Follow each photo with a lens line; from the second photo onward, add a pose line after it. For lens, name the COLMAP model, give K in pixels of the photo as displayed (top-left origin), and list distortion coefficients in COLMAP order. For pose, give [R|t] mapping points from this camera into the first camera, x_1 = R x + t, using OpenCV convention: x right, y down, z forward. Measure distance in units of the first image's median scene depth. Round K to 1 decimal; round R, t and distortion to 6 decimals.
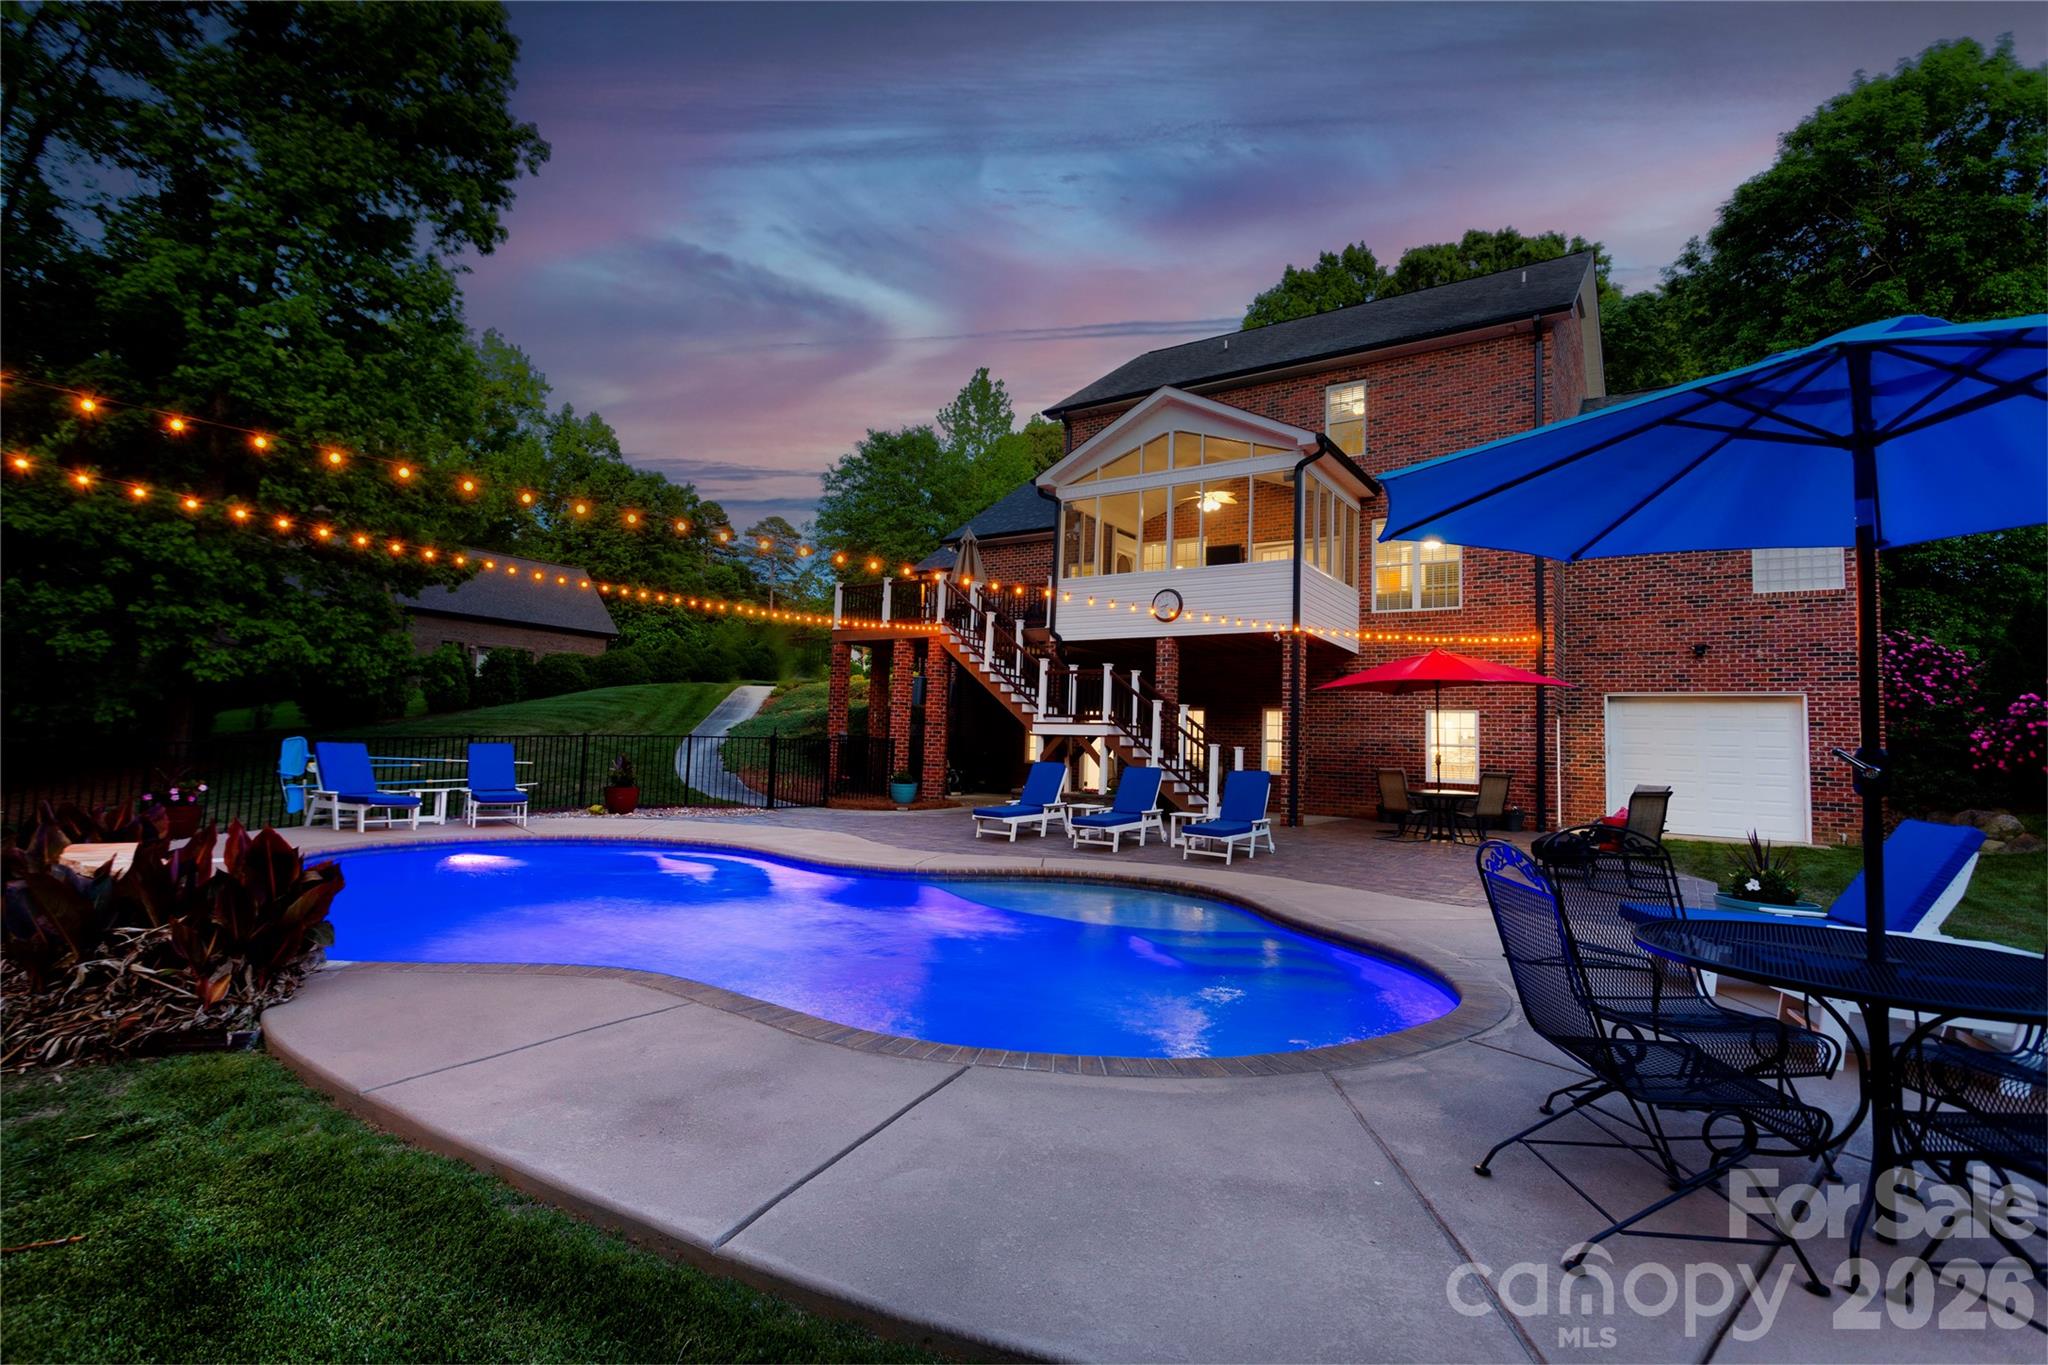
lens RADIAL K [[1095.3, 0, 1024.0], [0, 1095.3, 682.5], [0, 0, 1]] dist [0.002200, 0.001731]
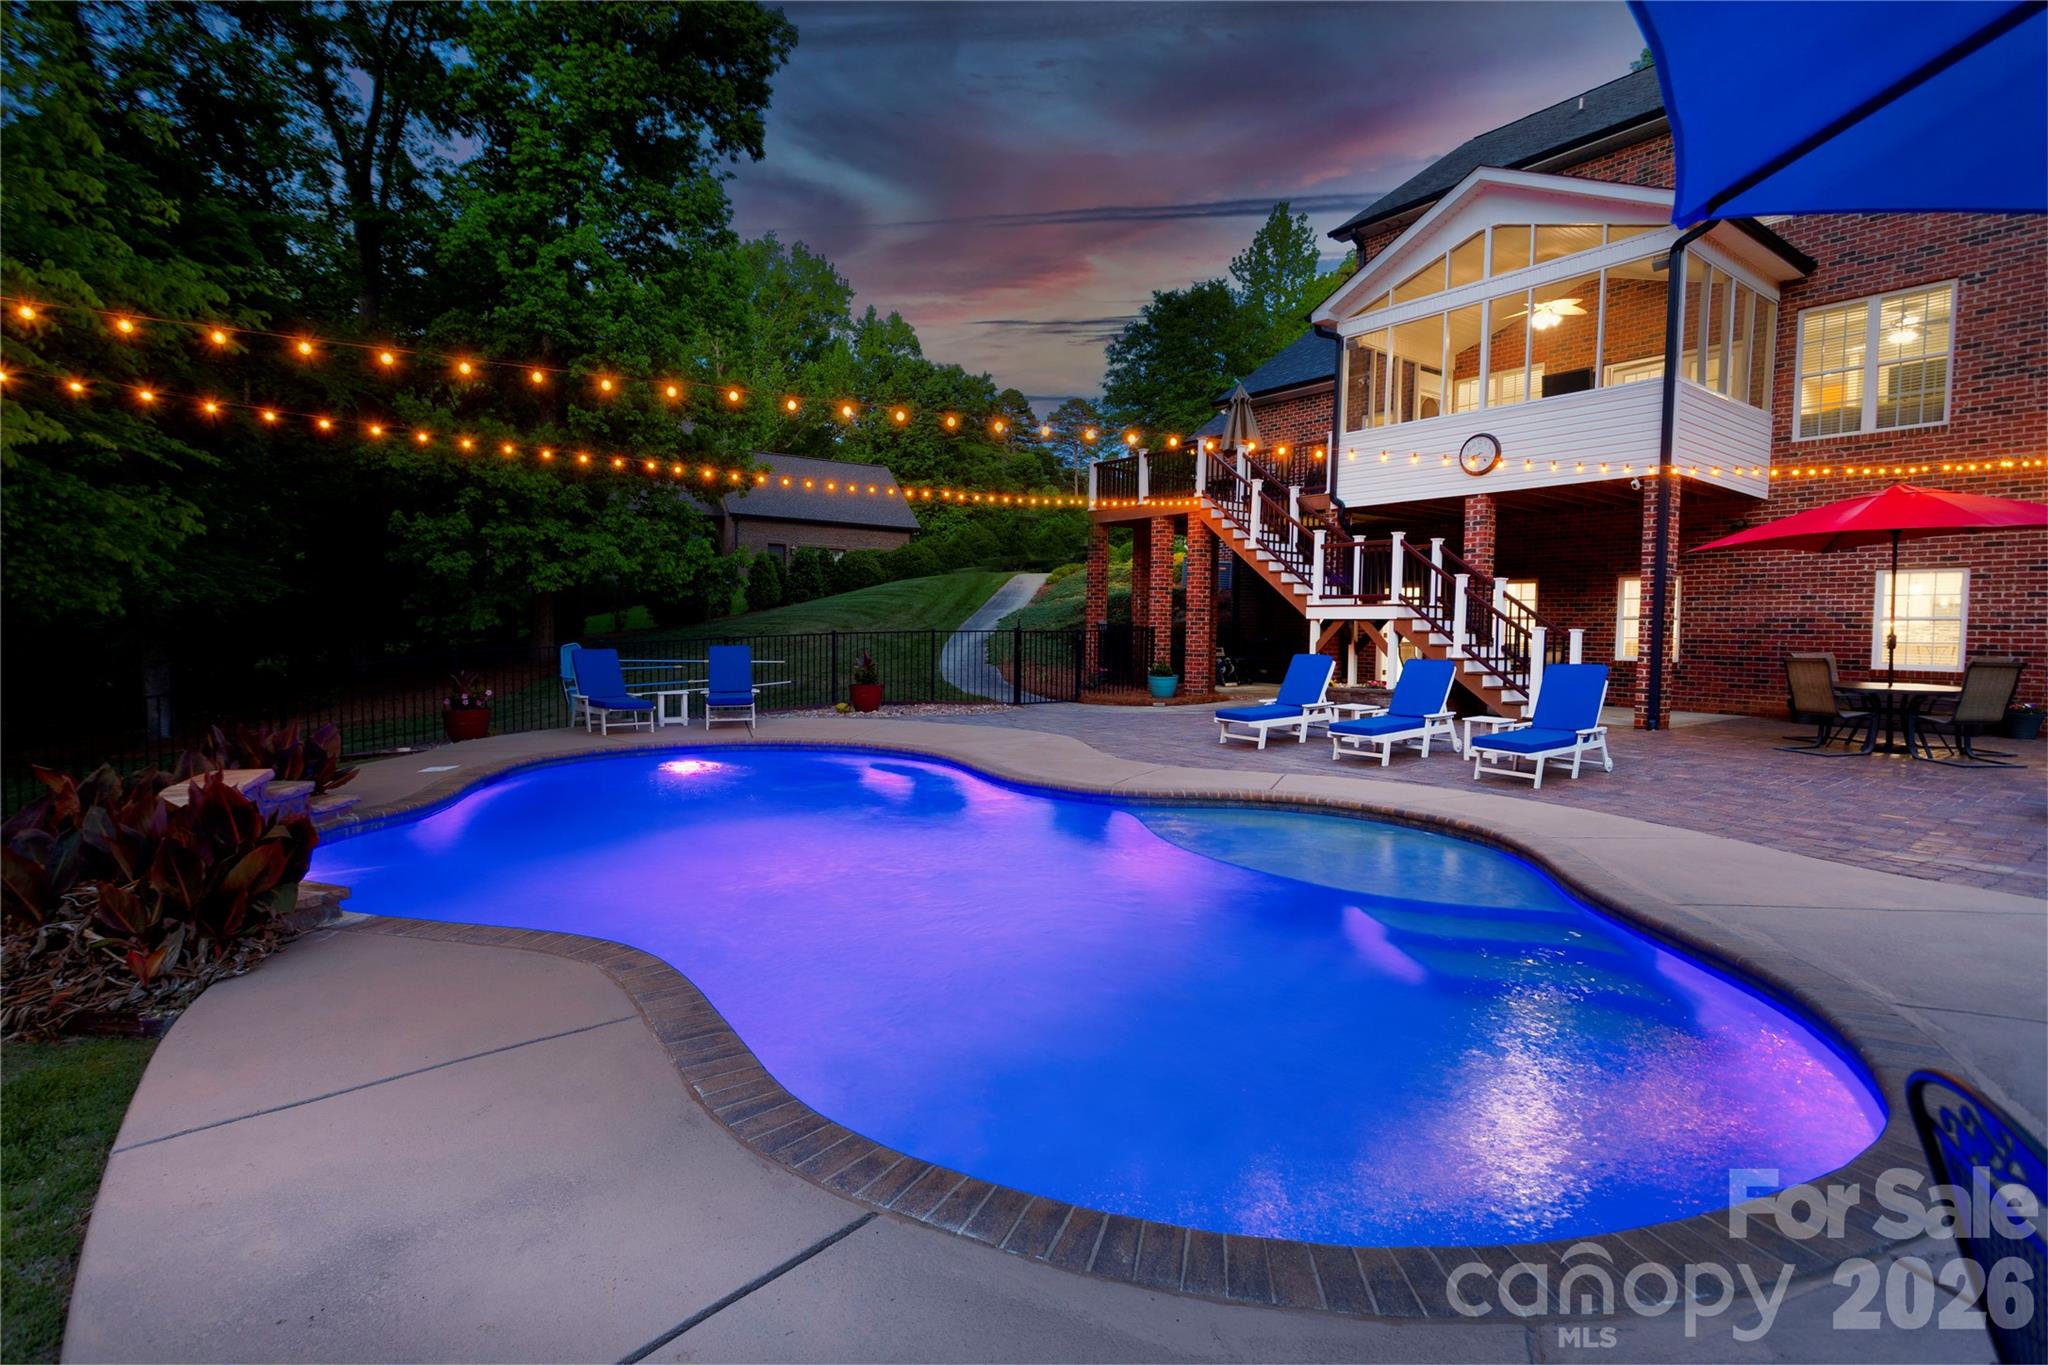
lens RADIAL K [[998.3, 0, 1024.0], [0, 998.3, 682.5], [0, 0, 1]] dist [-0.000479, 0.010695]
pose [[0.935109, -0.001661, -0.354356, 0.077414], [0.045126, 0.992406, 0.114431, -0.003331], [0.351475, -0.122996, 0.928083, 0.181179]]
